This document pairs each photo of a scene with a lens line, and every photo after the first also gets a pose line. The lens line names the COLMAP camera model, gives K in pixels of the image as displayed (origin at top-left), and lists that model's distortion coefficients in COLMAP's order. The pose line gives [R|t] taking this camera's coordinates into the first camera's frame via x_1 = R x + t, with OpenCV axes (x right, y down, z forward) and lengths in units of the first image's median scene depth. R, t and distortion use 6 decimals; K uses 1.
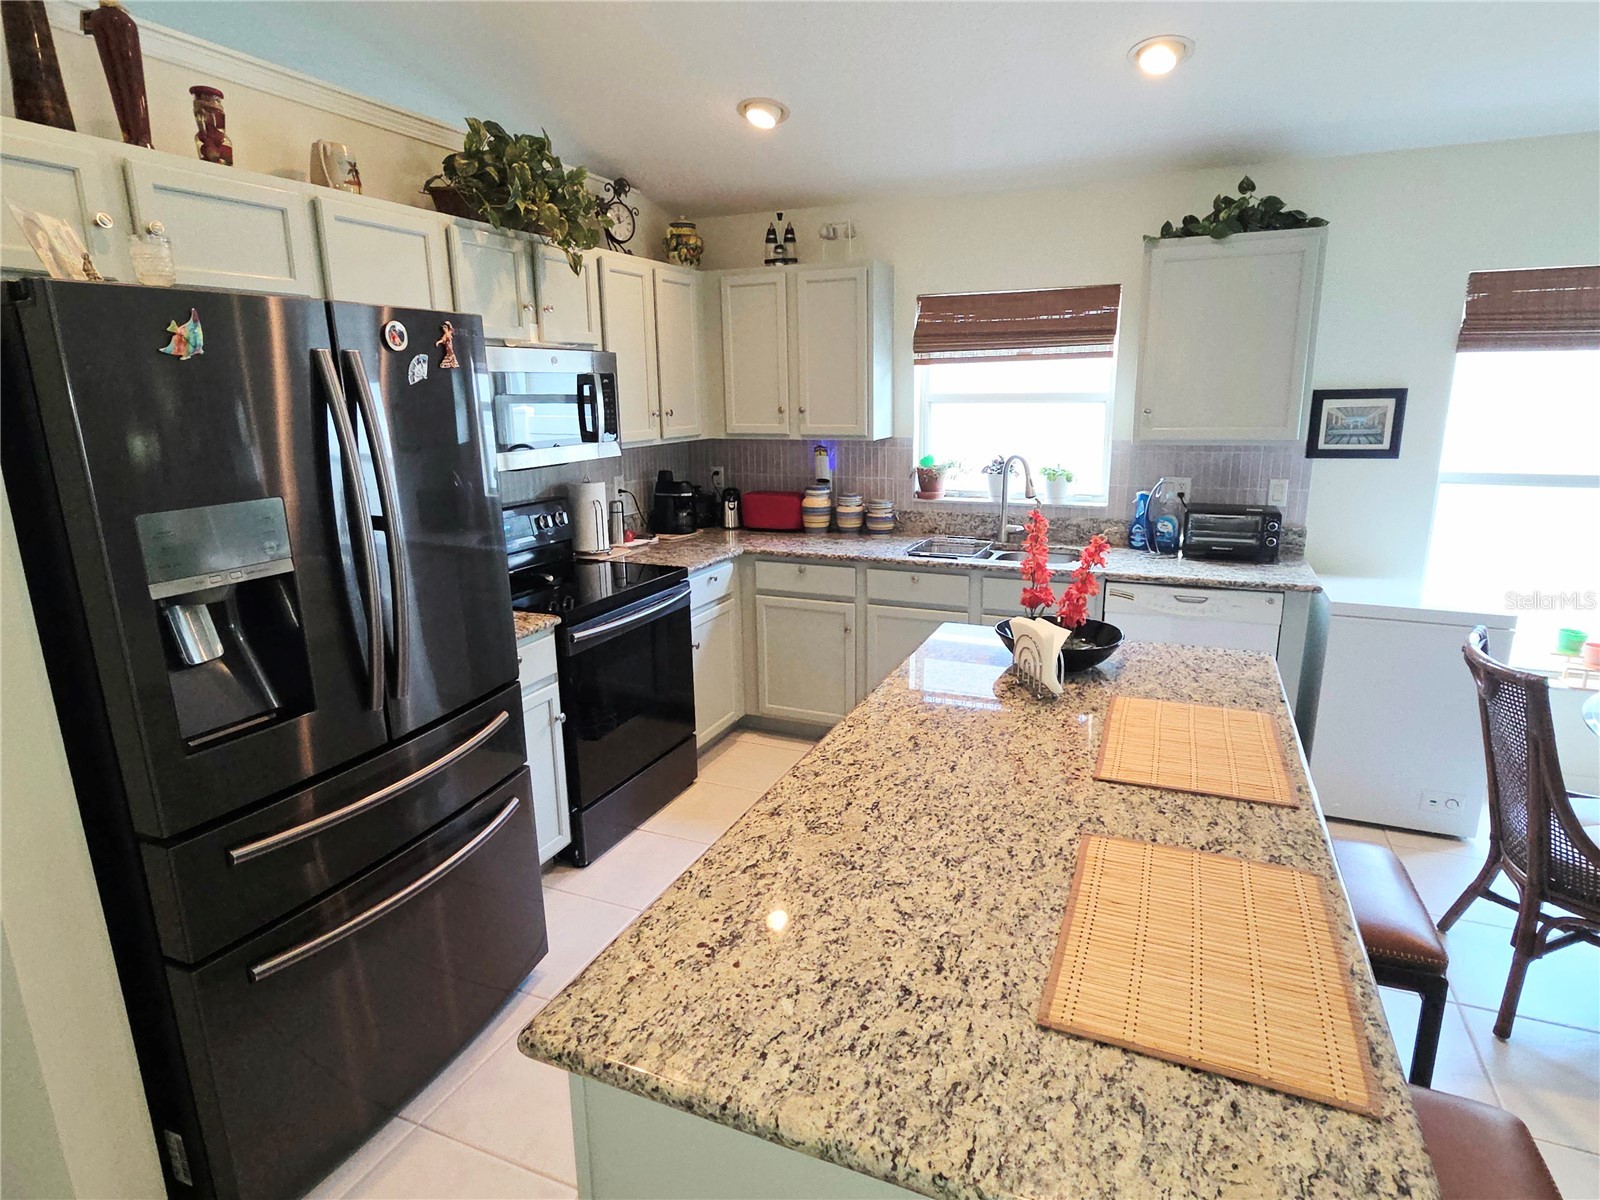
lens RADIAL K [[877.3, 0, 801.3], [0, 877.3, 600.5], [0, 0, 1]] dist [0.002531, -0.001795]
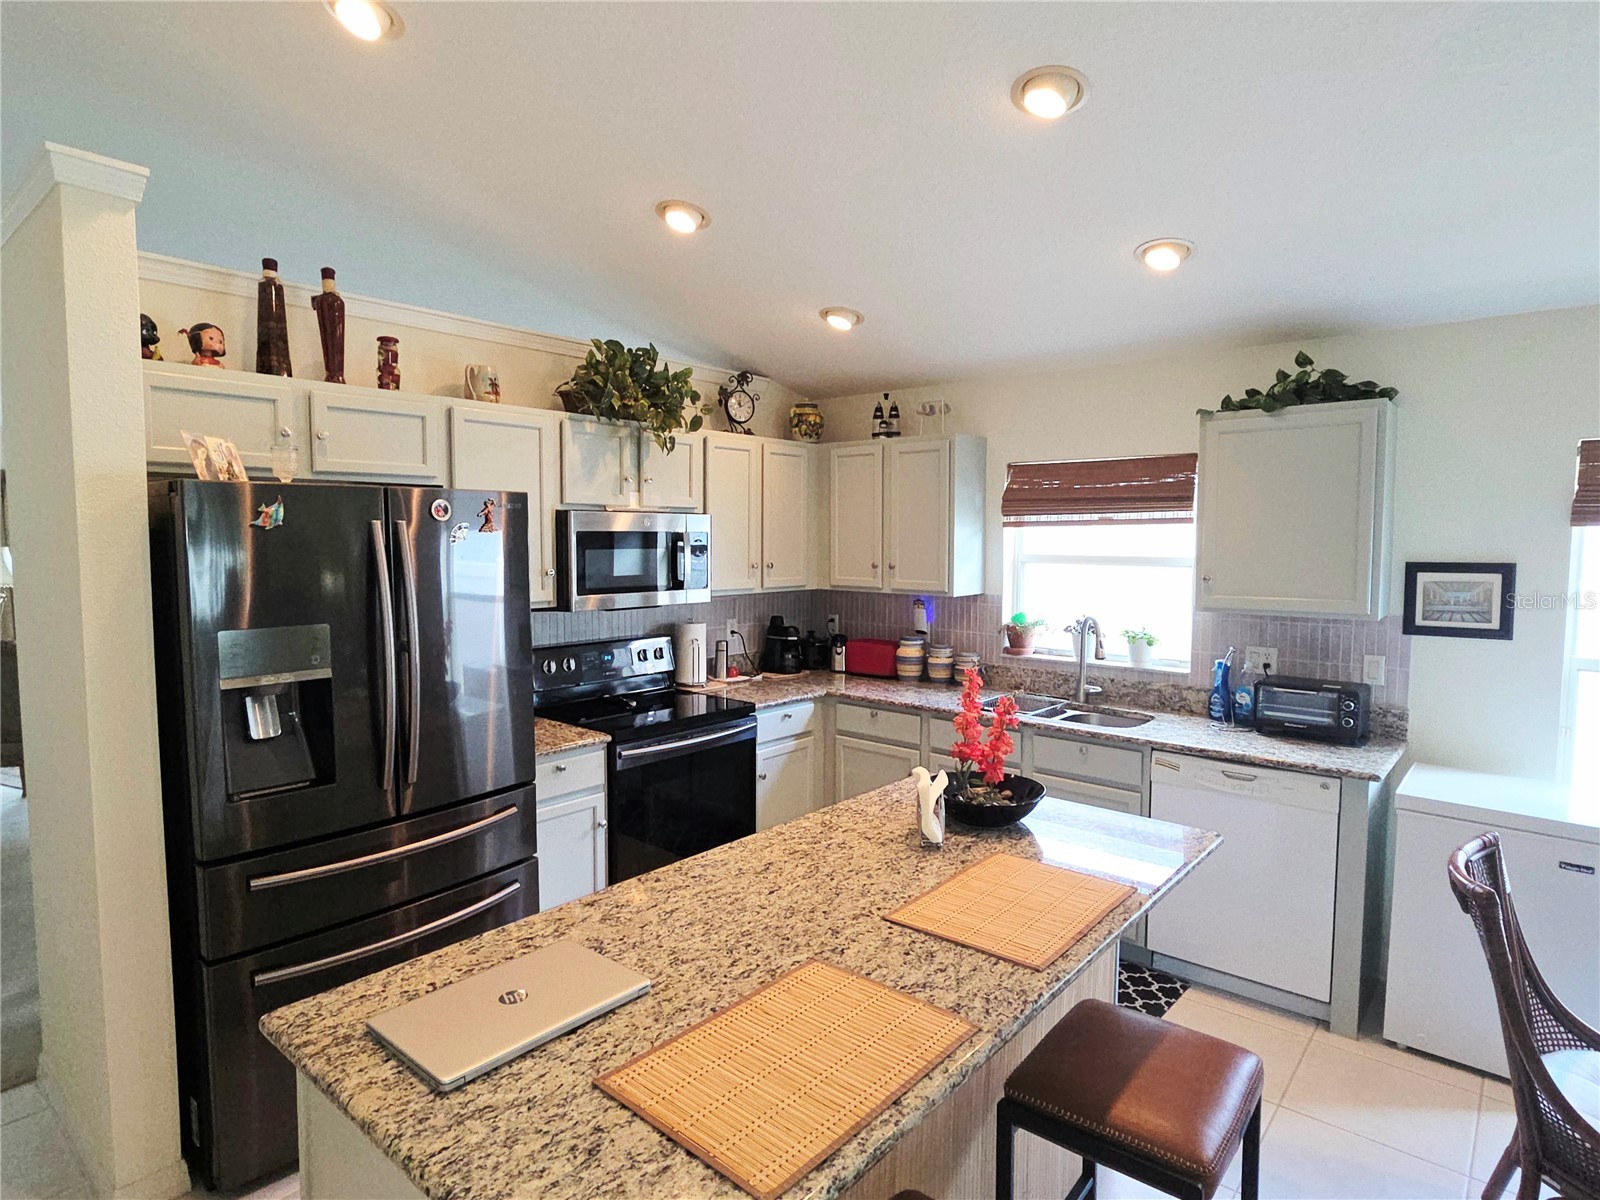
lens RADIAL K [[877.3, 0, 805.1], [0, 877.3, 600.7], [0, 0, 1]] dist [0.002531, -0.001795]
pose [[0.955097, 0.039983, -0.293582, 0.268104], [-0.087122, 0.984948, -0.149288, -0.005691], [0.283194, 0.168162, 0.944205, -0.054094]]
